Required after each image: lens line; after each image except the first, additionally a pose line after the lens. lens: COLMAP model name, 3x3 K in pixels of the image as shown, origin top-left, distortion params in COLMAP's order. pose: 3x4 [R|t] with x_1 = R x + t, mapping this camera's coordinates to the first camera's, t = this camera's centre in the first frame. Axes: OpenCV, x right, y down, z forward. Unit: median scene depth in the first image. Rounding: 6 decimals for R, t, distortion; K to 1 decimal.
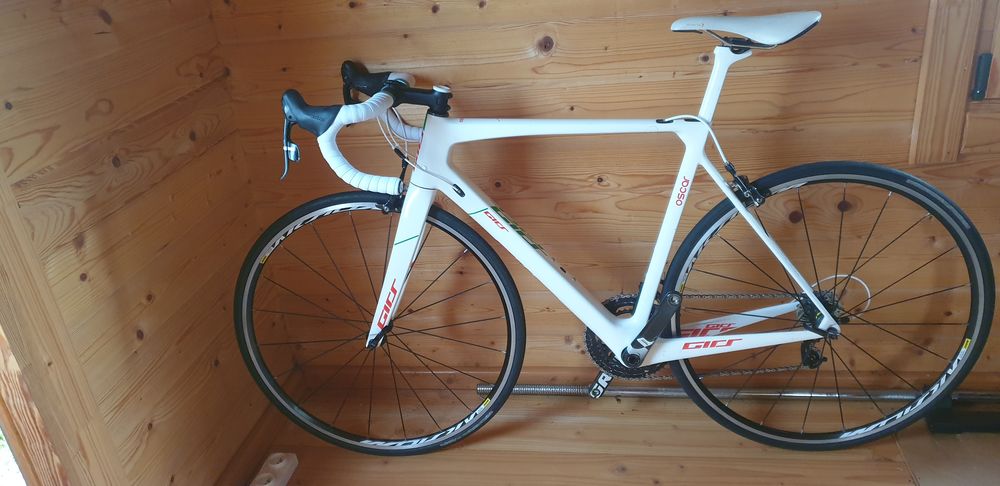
lens RADIAL K [[760.5, 0, 511.6], [0, 760.5, 236.1], [0, 0, 1]] dist [0.013878, -0.021559]
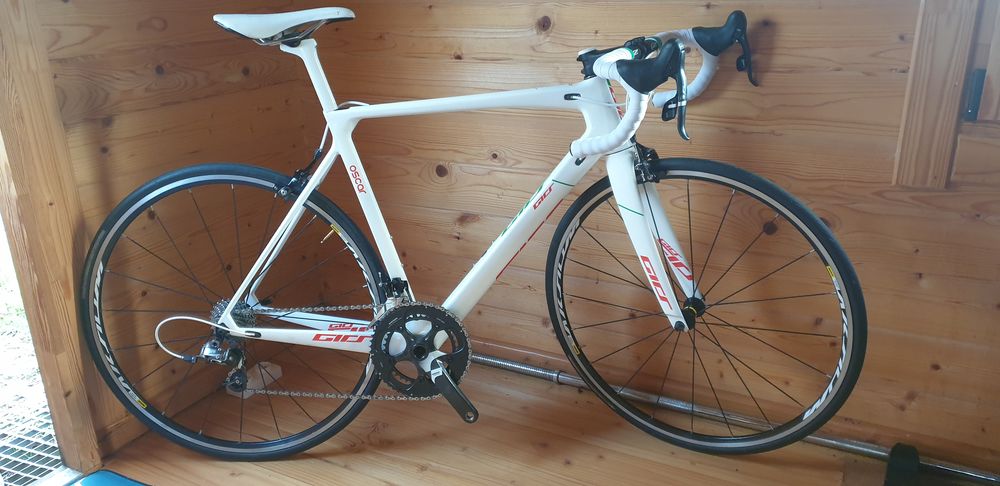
lens RADIAL K [[760.5, 0, 512.5], [0, 760.5, 238.1], [0, 0, 1]] dist [0.013878, -0.021559]
pose [[0.944369, 0.173933, -0.279132, 0.351715], [-0.195631, 0.979317, -0.051634, 0.103780], [0.264378, 0.103368, 0.958864, 0.002513]]
